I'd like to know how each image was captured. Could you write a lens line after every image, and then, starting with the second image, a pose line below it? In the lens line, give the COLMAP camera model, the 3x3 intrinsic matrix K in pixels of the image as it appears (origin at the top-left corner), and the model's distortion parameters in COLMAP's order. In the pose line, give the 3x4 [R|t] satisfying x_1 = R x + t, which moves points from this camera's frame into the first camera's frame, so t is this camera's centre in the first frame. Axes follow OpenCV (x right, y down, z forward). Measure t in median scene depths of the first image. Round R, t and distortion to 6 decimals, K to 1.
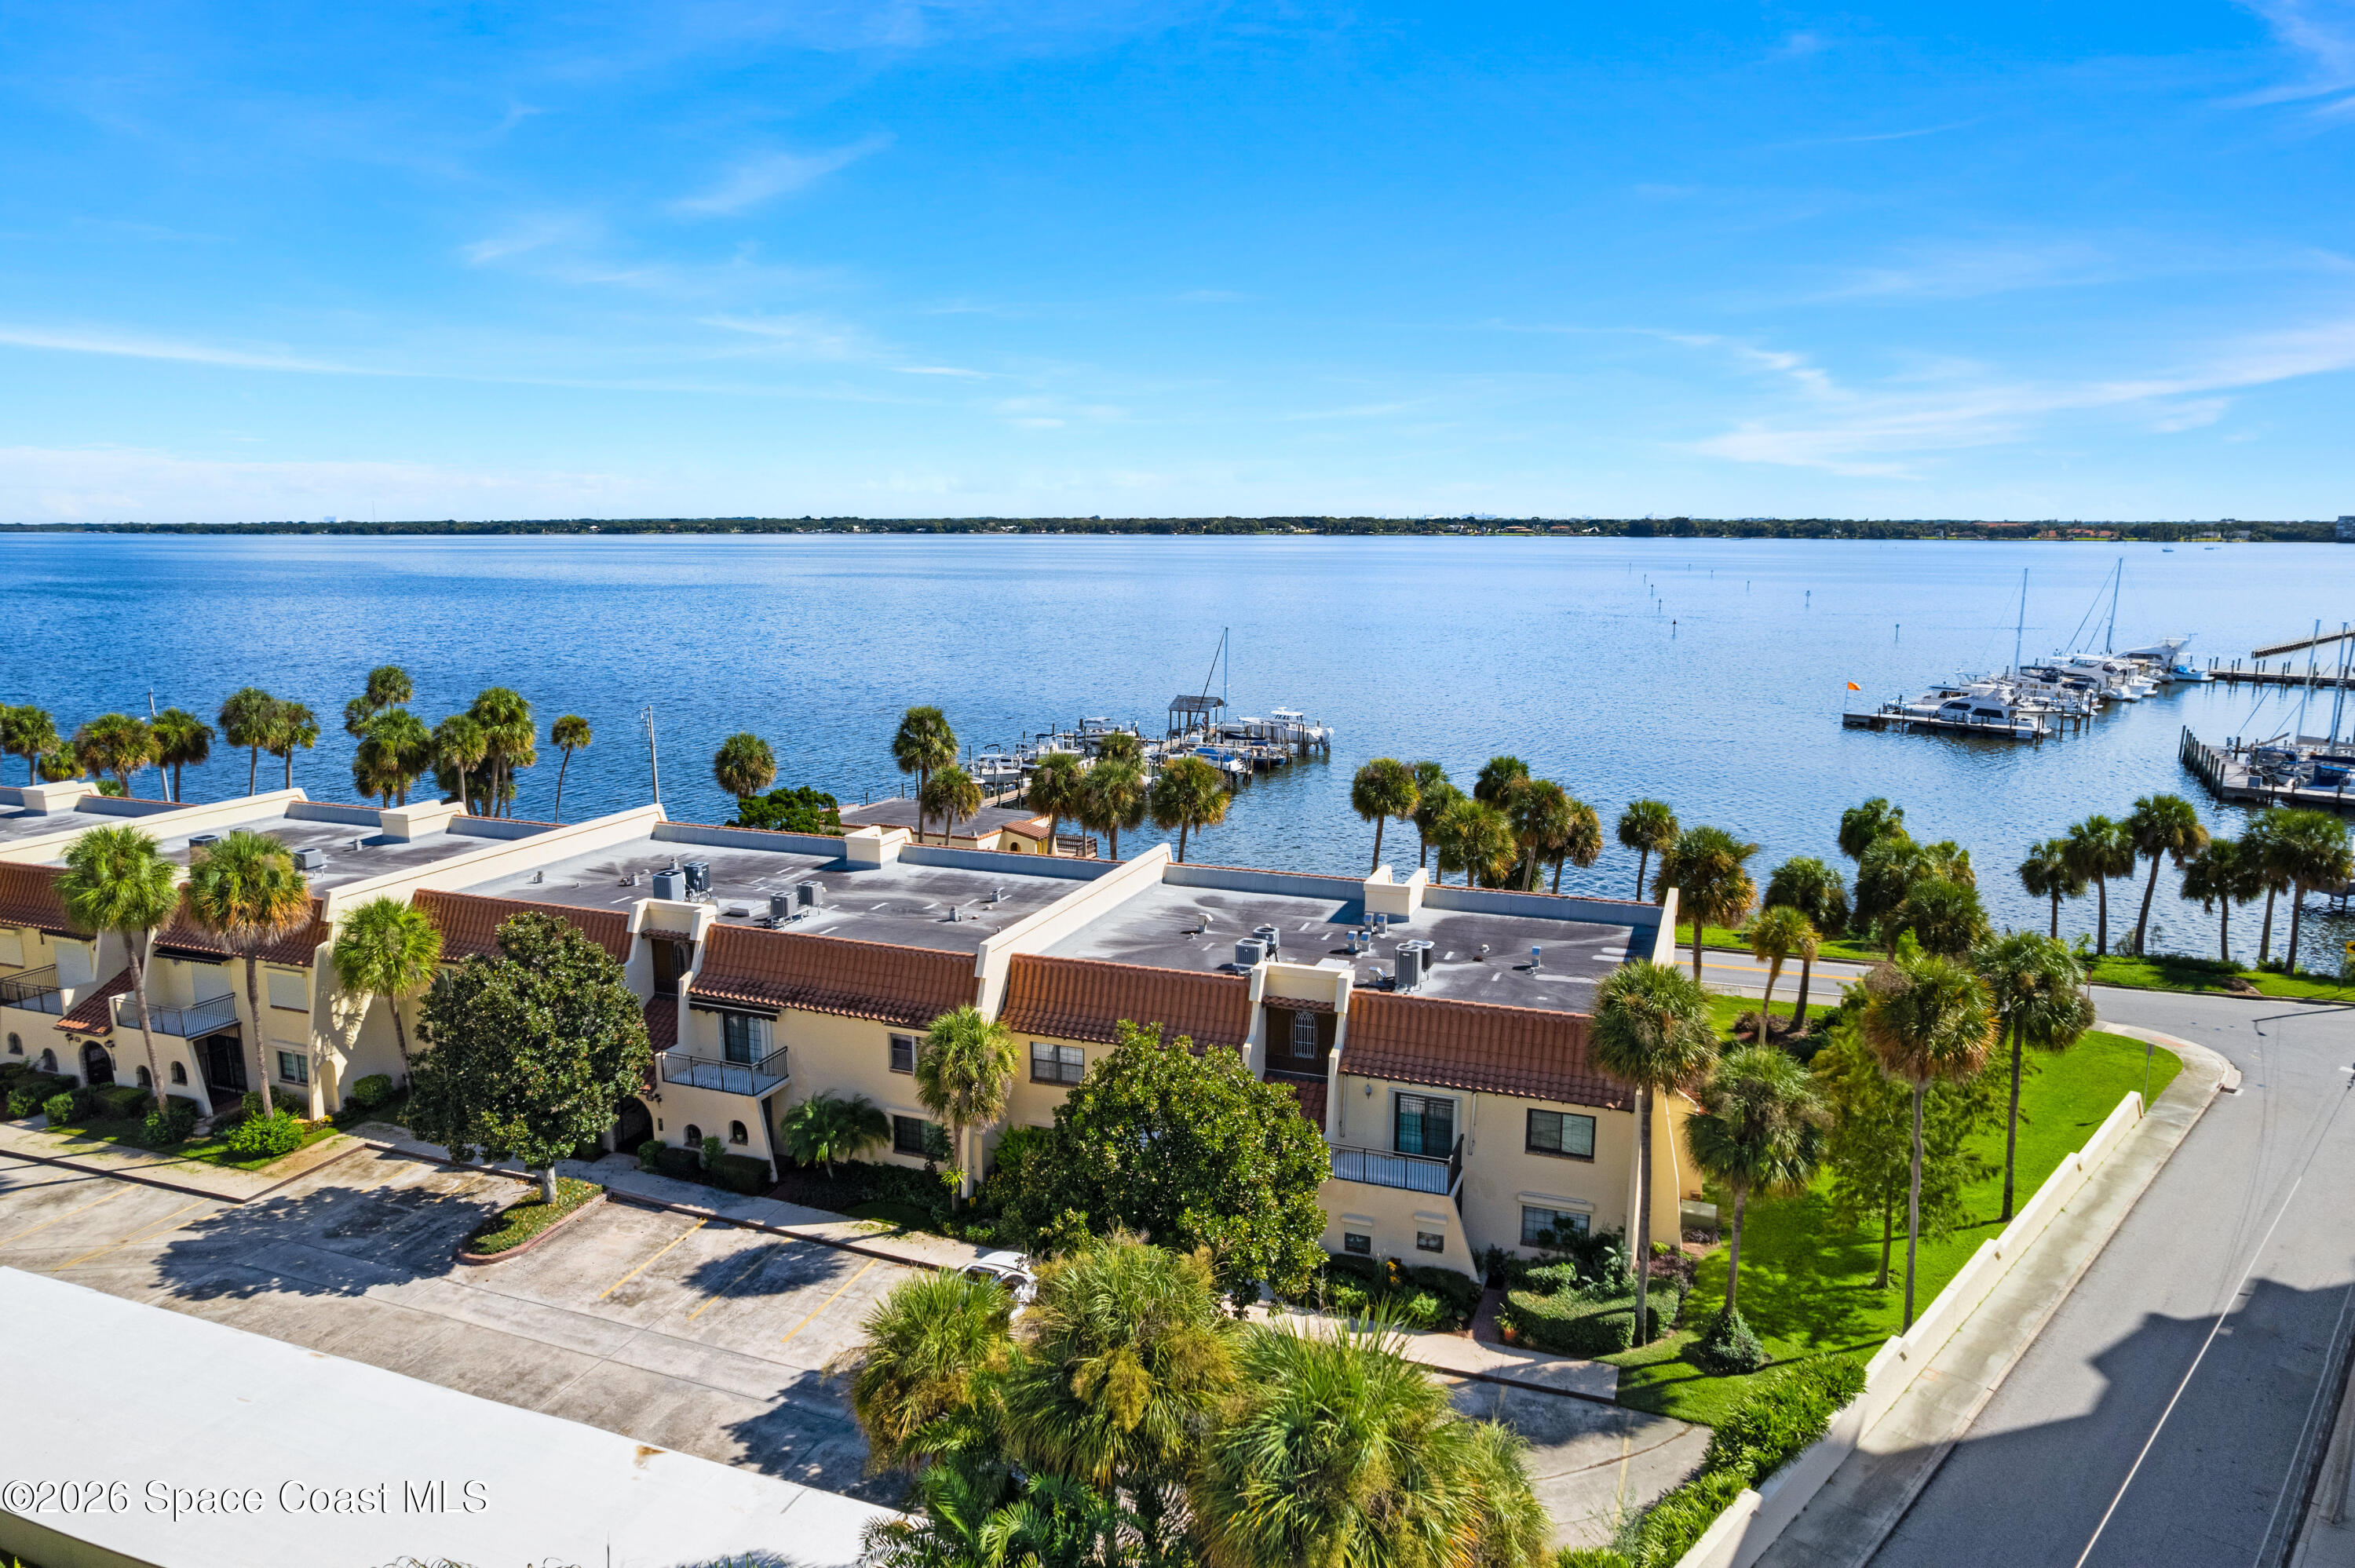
lens RADIAL K [[1502.1, 0, 1182.5], [0, 1502.1, 749.8], [0, 0, 1]] dist [-0.075015, 0.069094]
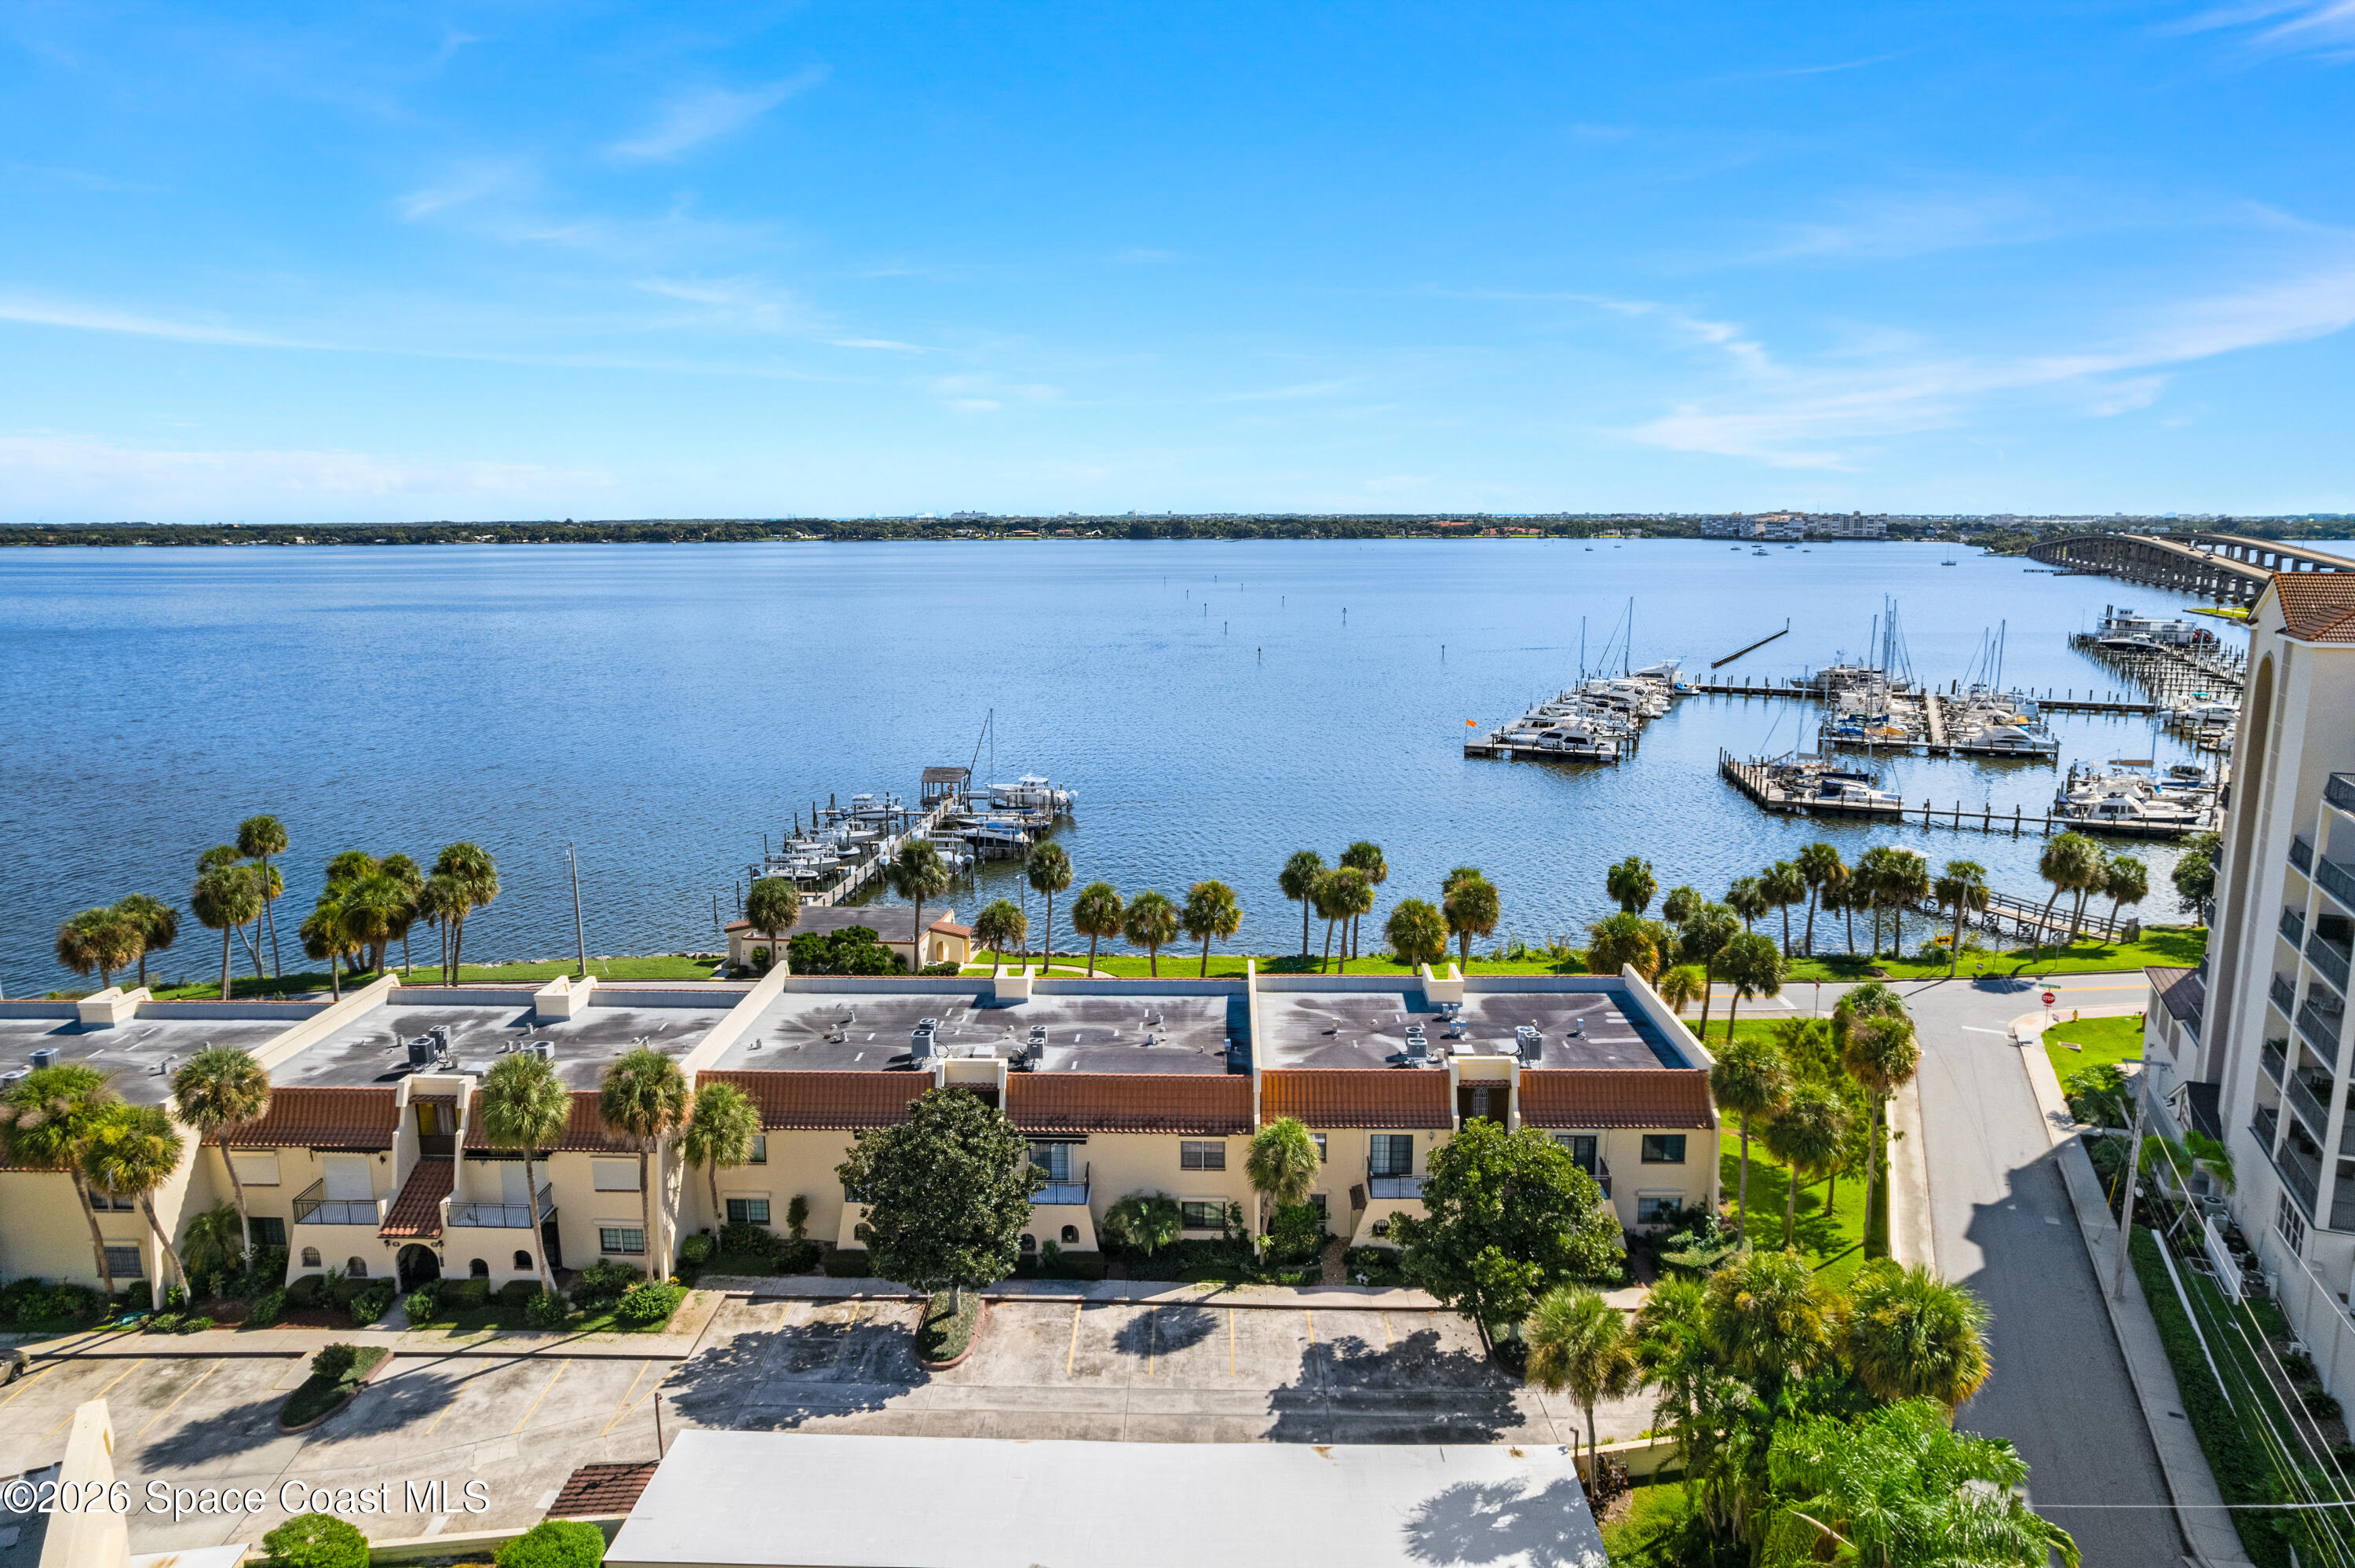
lens RADIAL K [[1502.9, 0, 1186.0], [0, 1502.9, 777.9], [0, 0, 1]] dist [-0.070975, 0.054129]
pose [[0.944026, -0.058920, 0.324567, -0.404363], [0.052424, 0.998212, 0.028729, -0.113947], [-0.325679, -0.010106, 0.945426, -0.169509]]
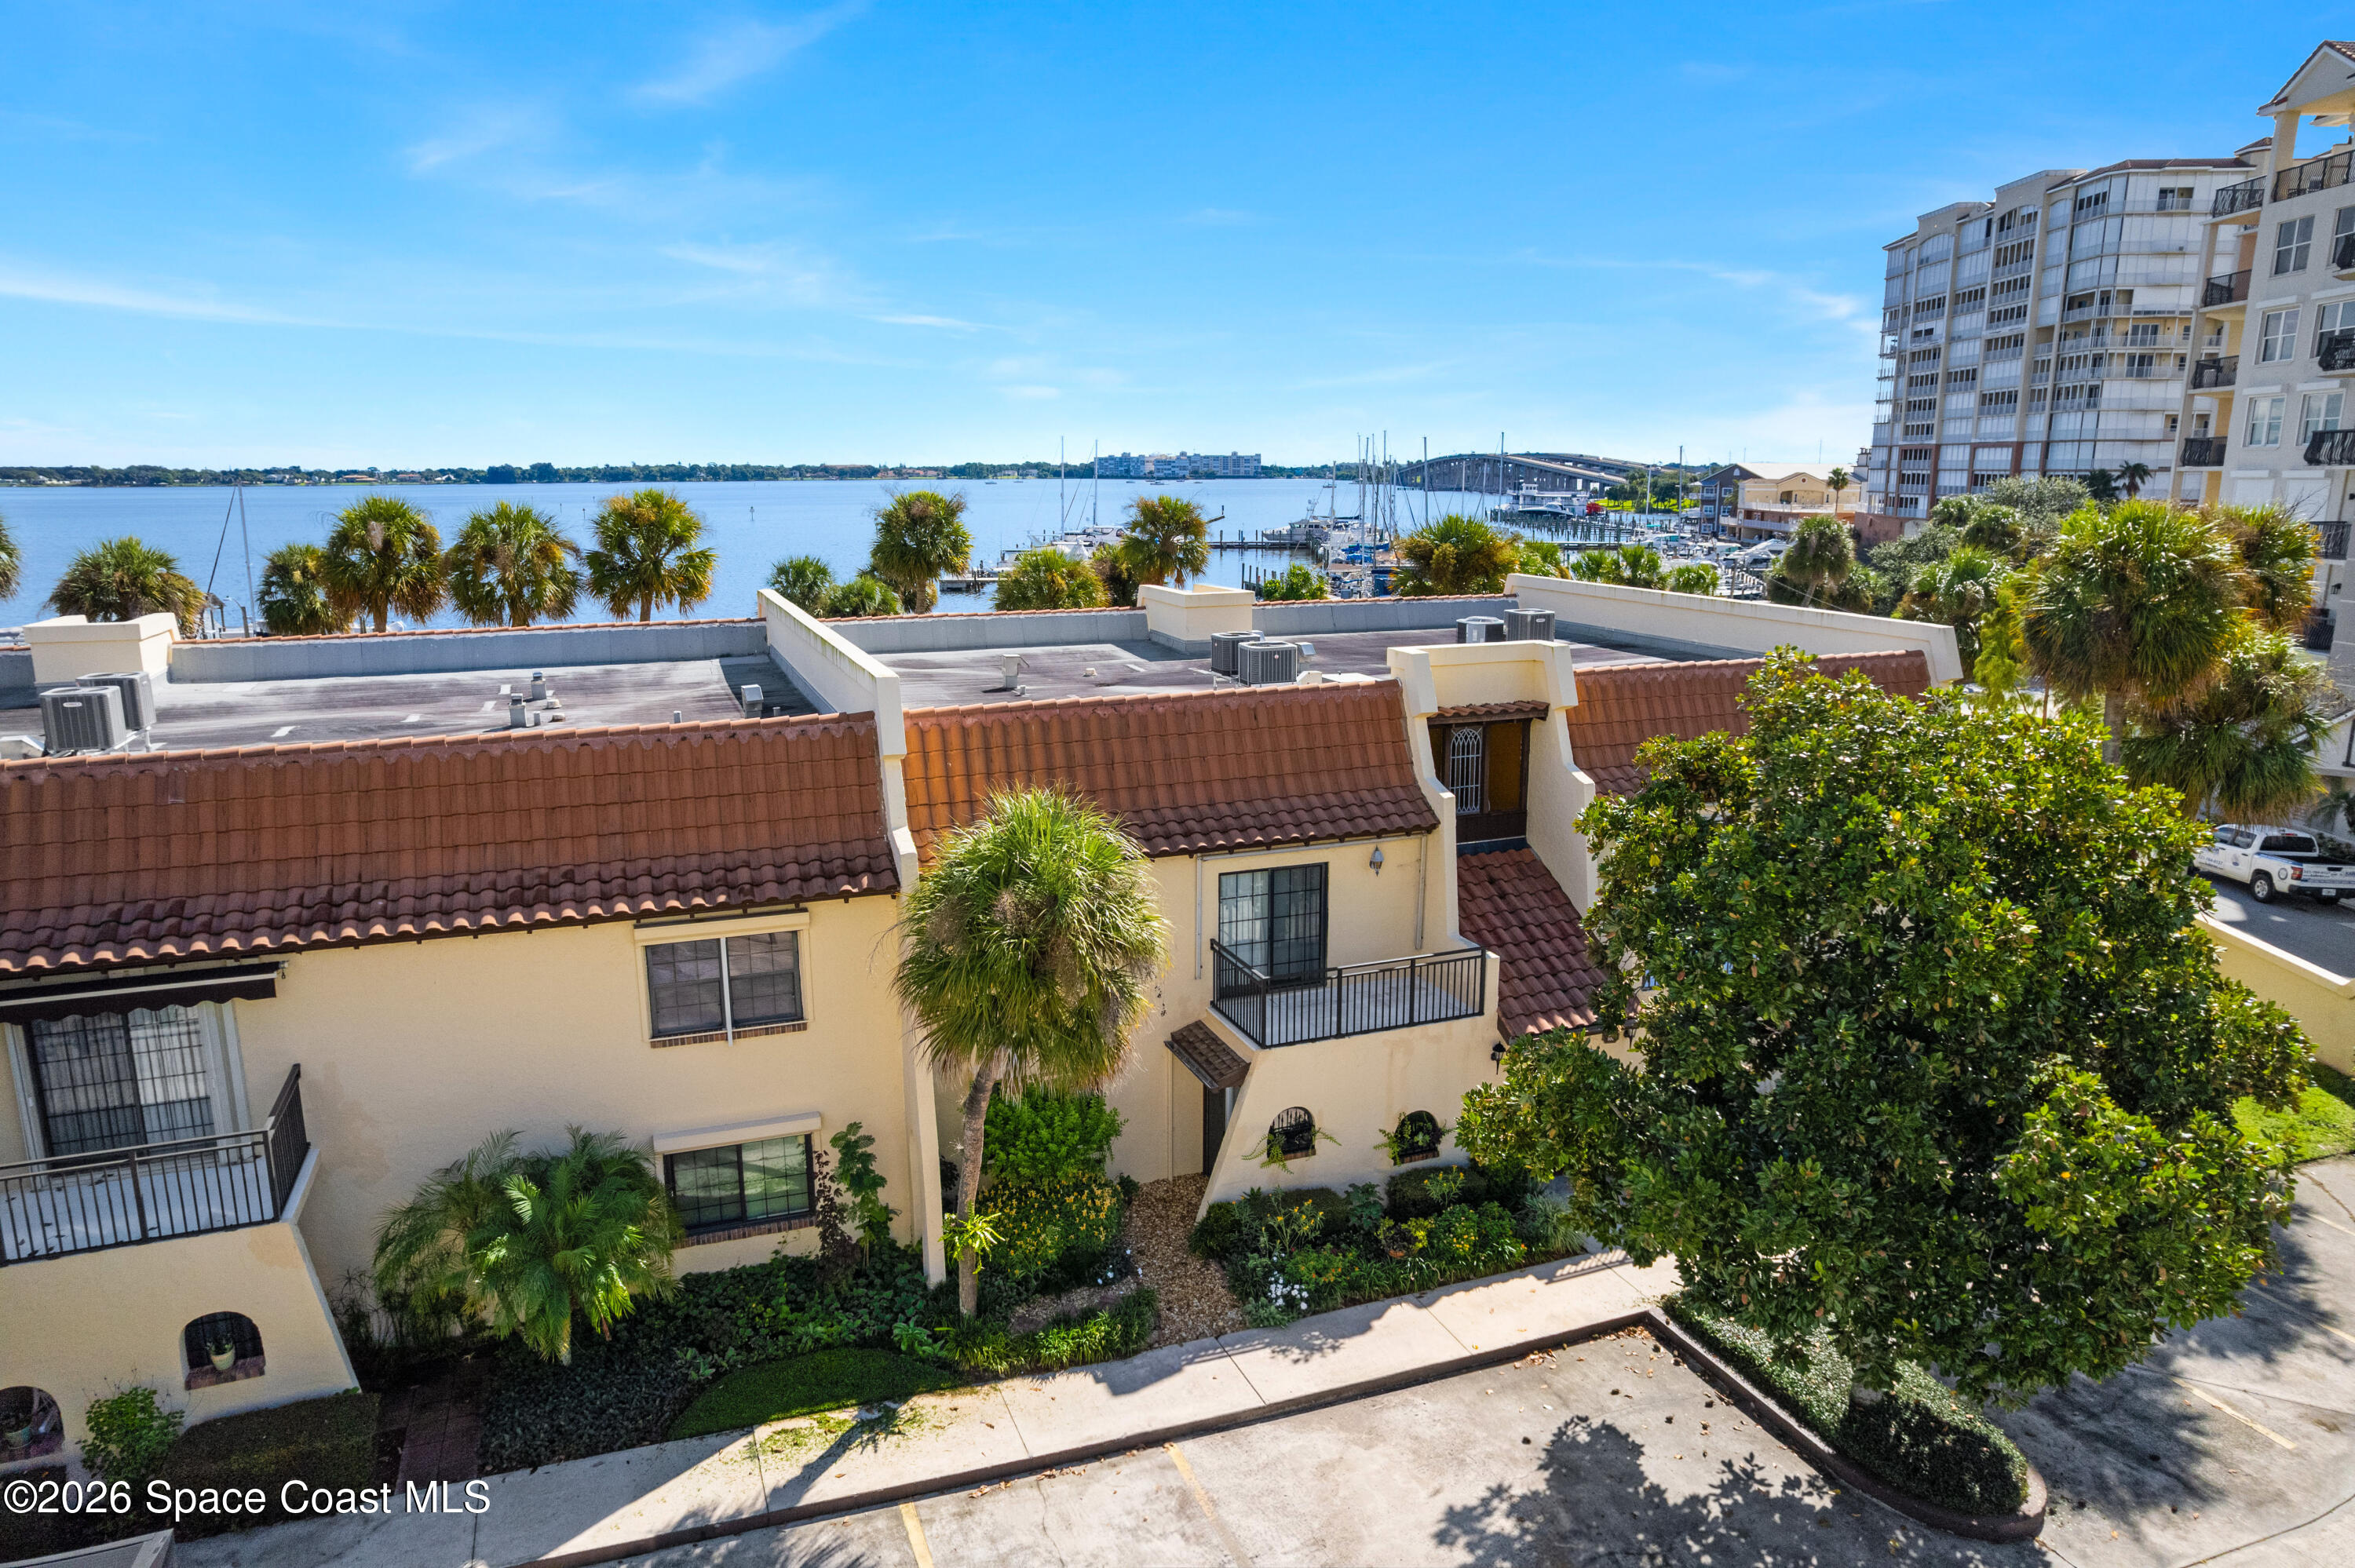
lens RADIAL K [[1502.9, 0, 1186.0], [0, 1502.9, 777.9], [0, 0, 1]] dist [-0.070975, 0.054129]
pose [[0.744010, -0.133548, 0.654686, -0.226259], [0.101512, 0.991041, 0.086798, 0.084975], [-0.660412, 0.001880, 0.750901, 0.414681]]
